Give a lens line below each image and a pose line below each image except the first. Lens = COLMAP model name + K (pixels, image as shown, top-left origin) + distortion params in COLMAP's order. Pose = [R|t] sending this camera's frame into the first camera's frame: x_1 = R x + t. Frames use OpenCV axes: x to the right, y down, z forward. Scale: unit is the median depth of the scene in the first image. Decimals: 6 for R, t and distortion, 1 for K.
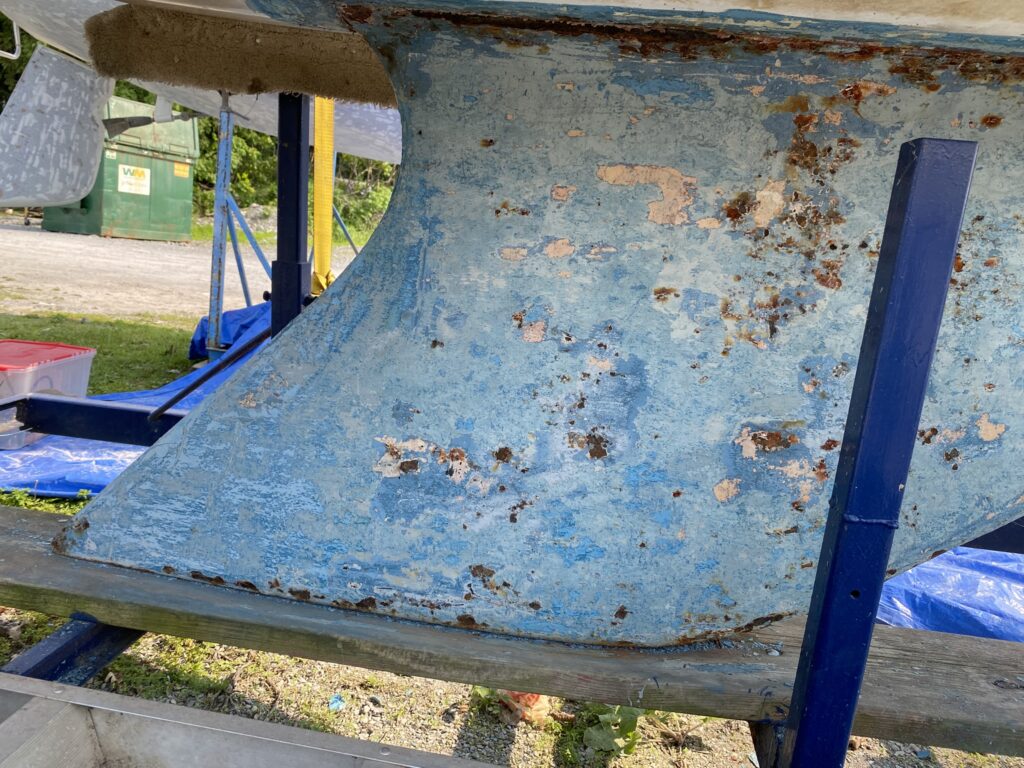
lens RADIAL K [[764.6, 0, 472.9], [0, 764.6, 361.6], [0, 0, 1]] dist [0.004988, -0.020433]
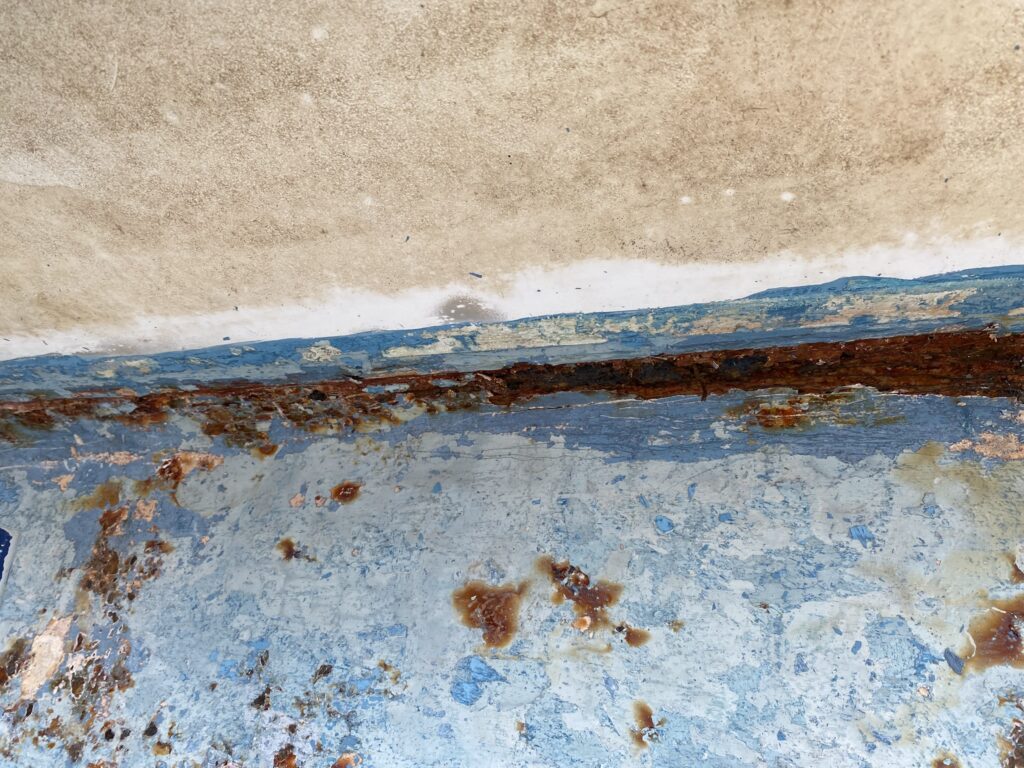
lens RADIAL K [[764.6, 0, 504.8], [0, 764.6, 386.3], [0, 0, 1]] dist [0.004988, -0.020433]
pose [[0.977747, -0.104296, -0.182027, 0.851462], [-0.008450, 0.847383, -0.530915, -0.073266], [0.209619, 0.520639, 0.827644, 0.474051]]
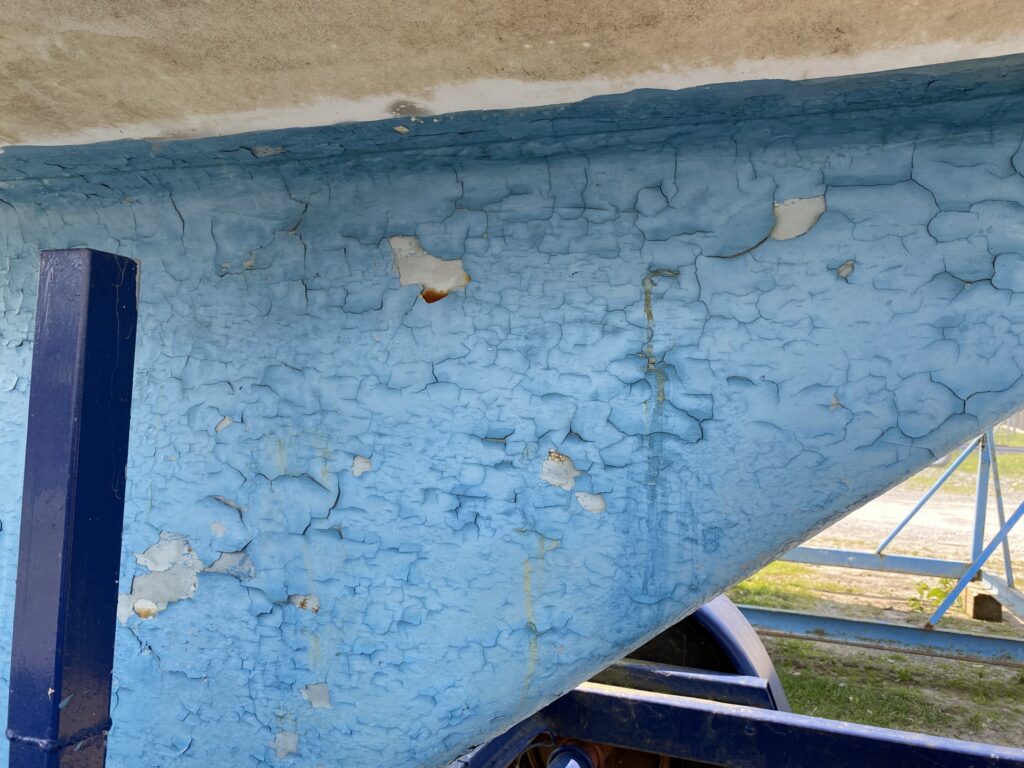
lens RADIAL K [[764.6, 0, 515.9], [0, 764.6, 373.2], [0, 0, 1]] dist [0.004988, -0.020433]
pose [[0.975957, -0.062133, -0.208920, 0.967416], [0.010911, 0.971234, -0.237878, 0.035530], [0.217690, 0.229879, 0.948560, 0.259954]]
